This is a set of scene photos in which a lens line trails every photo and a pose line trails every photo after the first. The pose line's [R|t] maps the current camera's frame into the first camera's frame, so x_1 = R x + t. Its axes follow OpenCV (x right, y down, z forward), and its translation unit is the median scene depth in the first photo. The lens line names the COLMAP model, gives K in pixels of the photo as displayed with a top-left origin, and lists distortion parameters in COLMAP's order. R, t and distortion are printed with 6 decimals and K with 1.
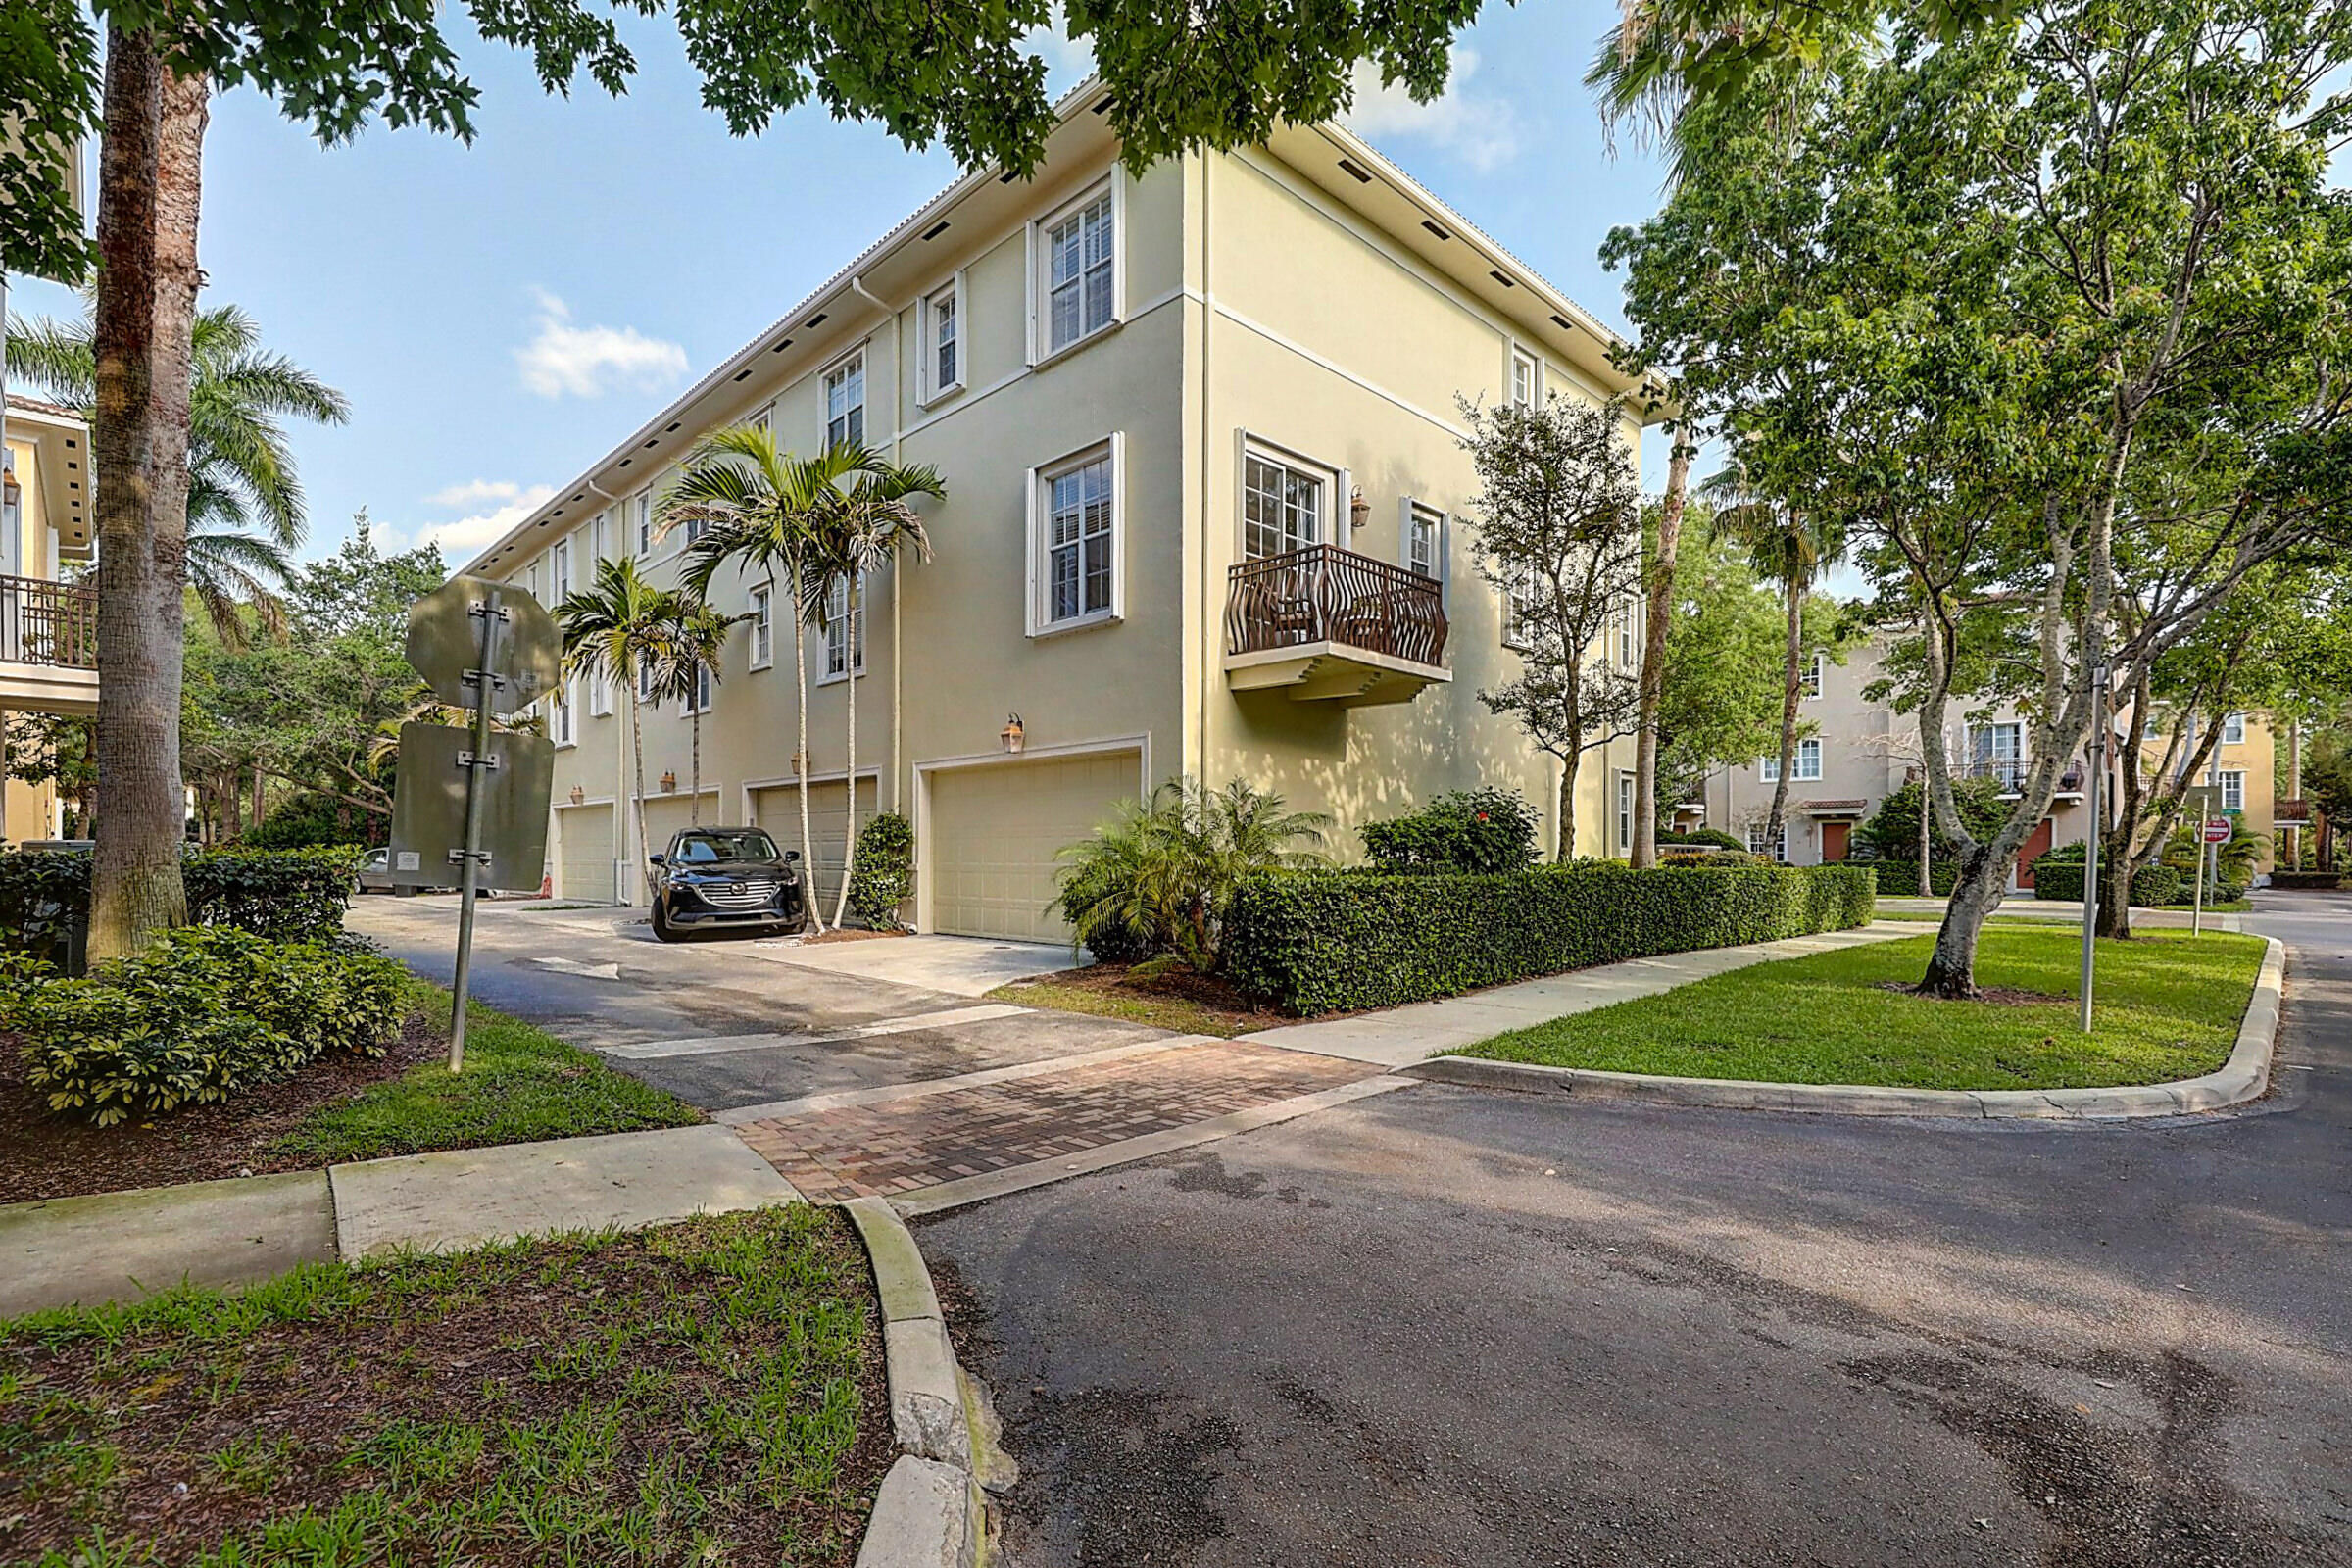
lens RADIAL K [[1103.0, 0, 1175.0], [0, 1103.0, 851.7], [0, 0, 1]] dist [-0.000317, 0.000036]
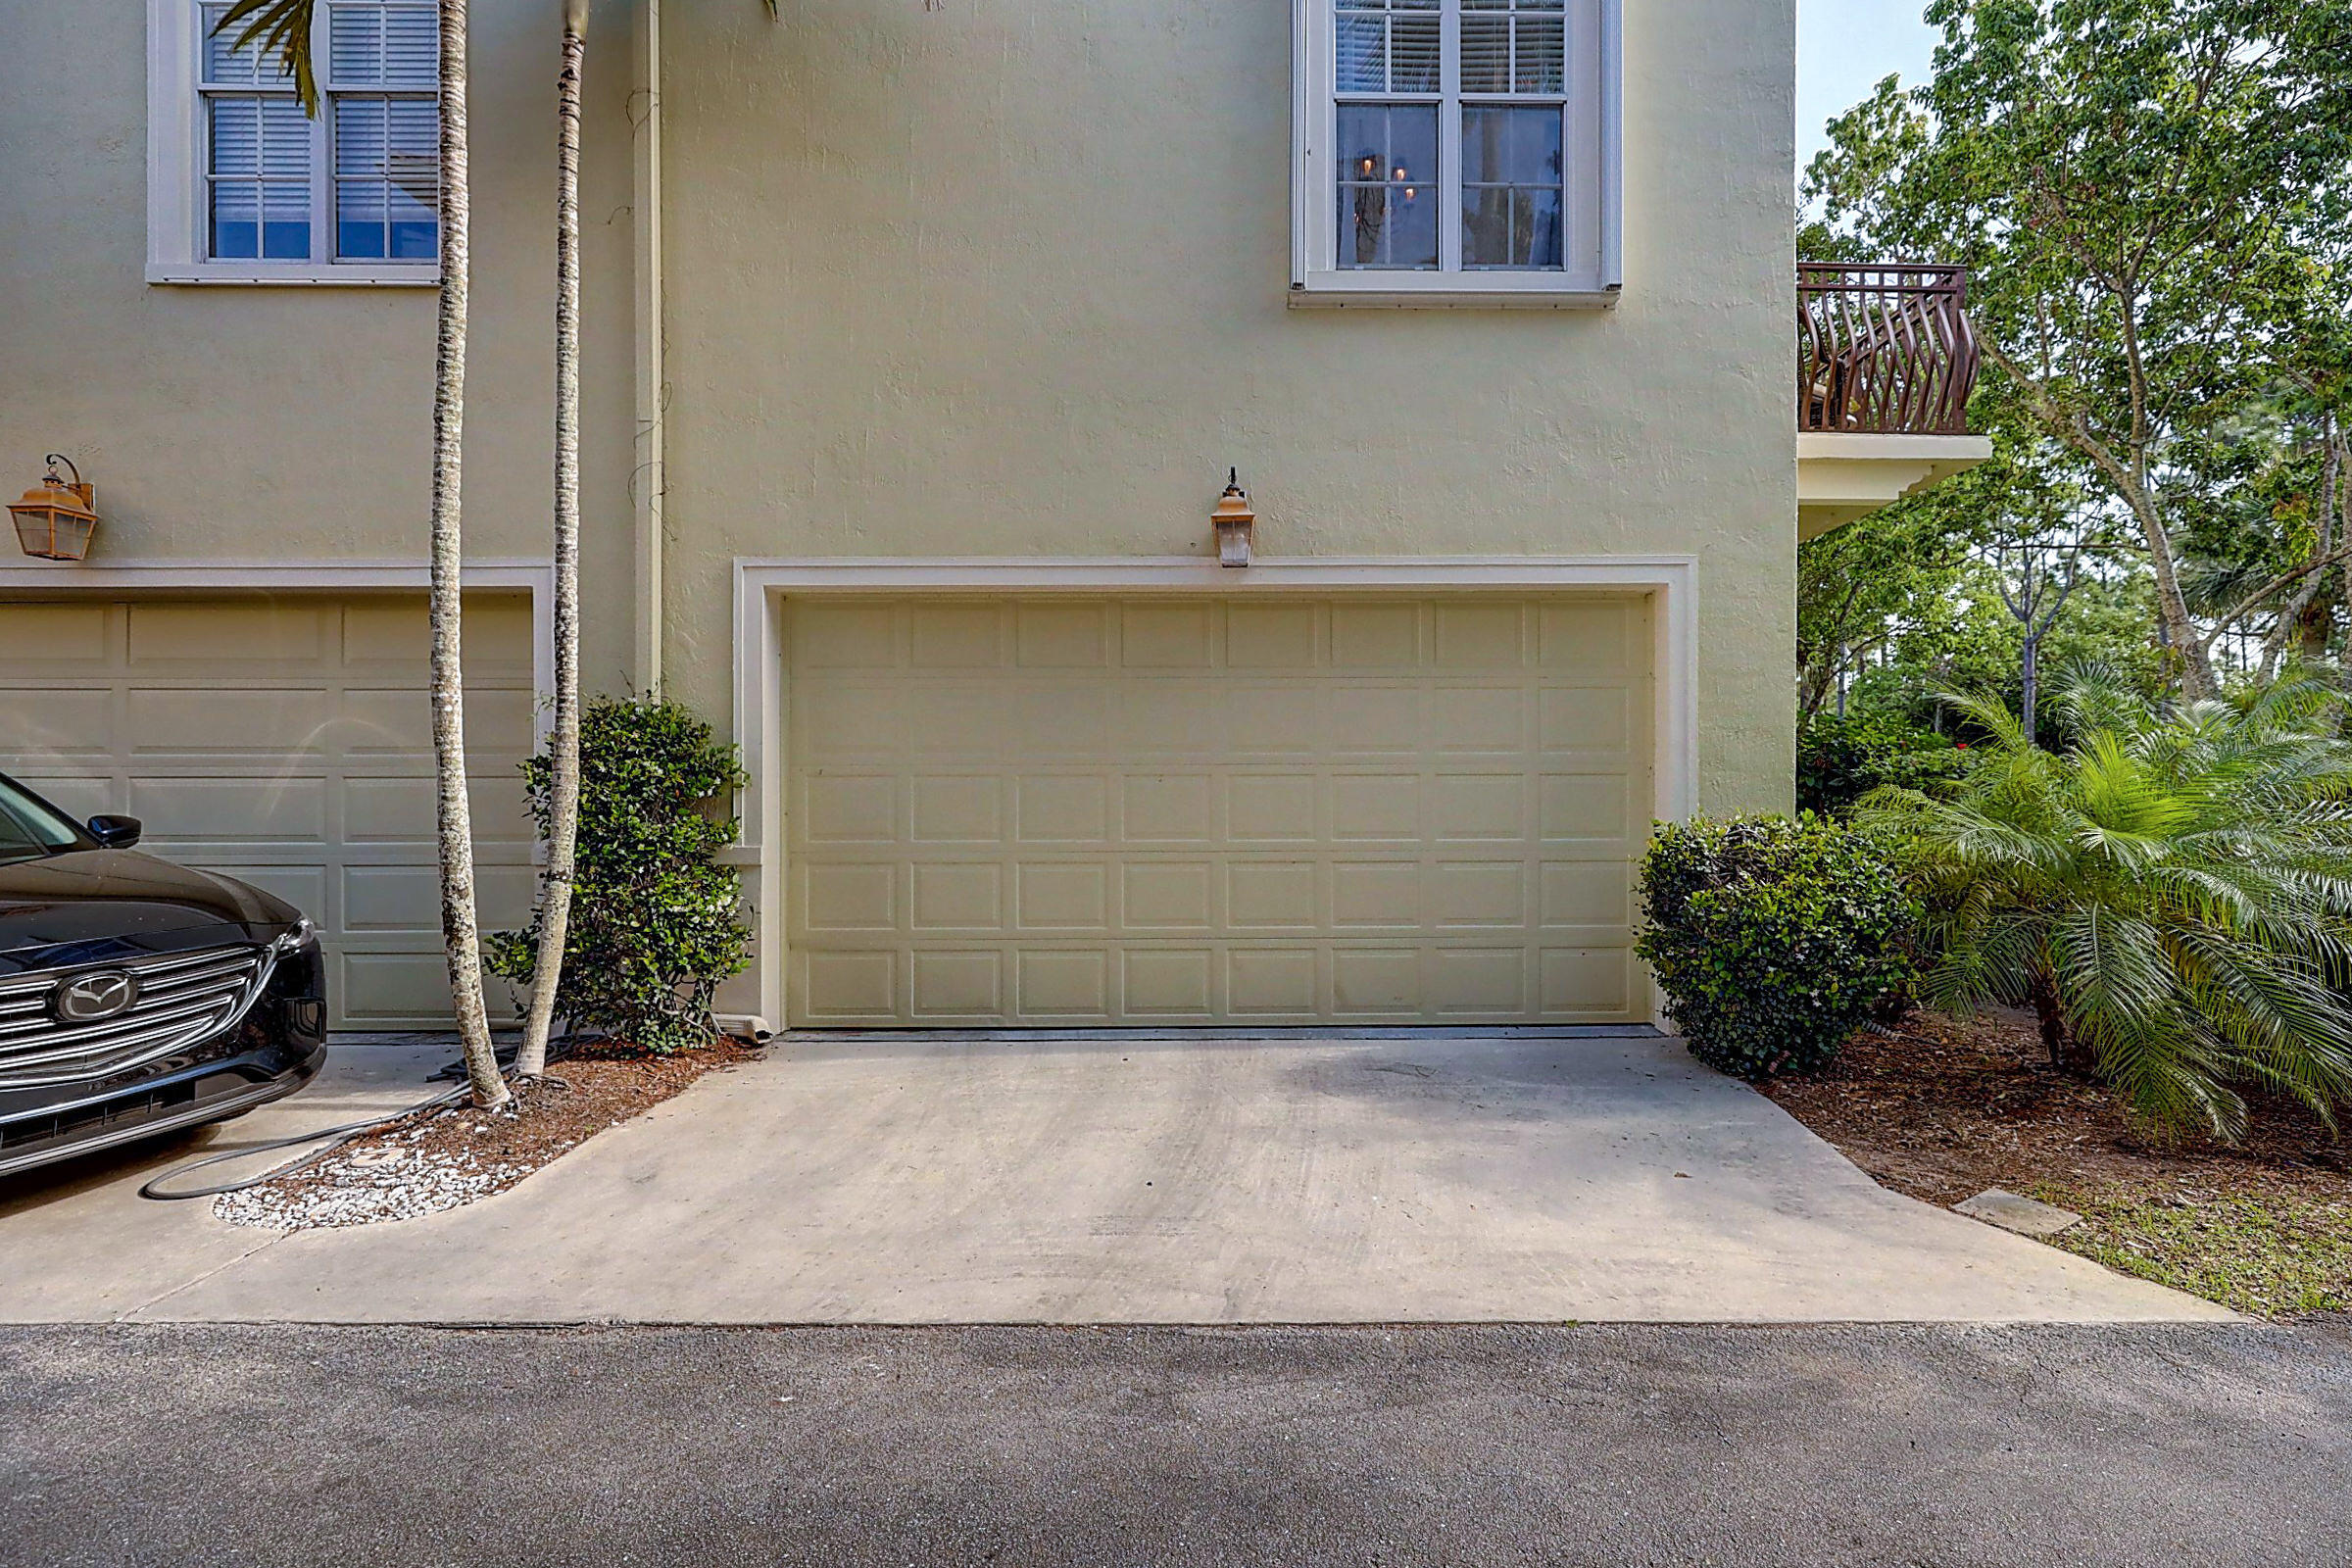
lens RADIAL K [[1051.9, 0, 1176.0], [0, 1051.9, 784.0], [0, 0, 1]] dist [-0.001031, 0.000155]
pose [[0.701011, -0.005660, 0.713128, -0.398201], [0.000020, 0.999969, 0.007917, -0.012124], [-0.713151, -0.005536, 0.700989, 0.680426]]
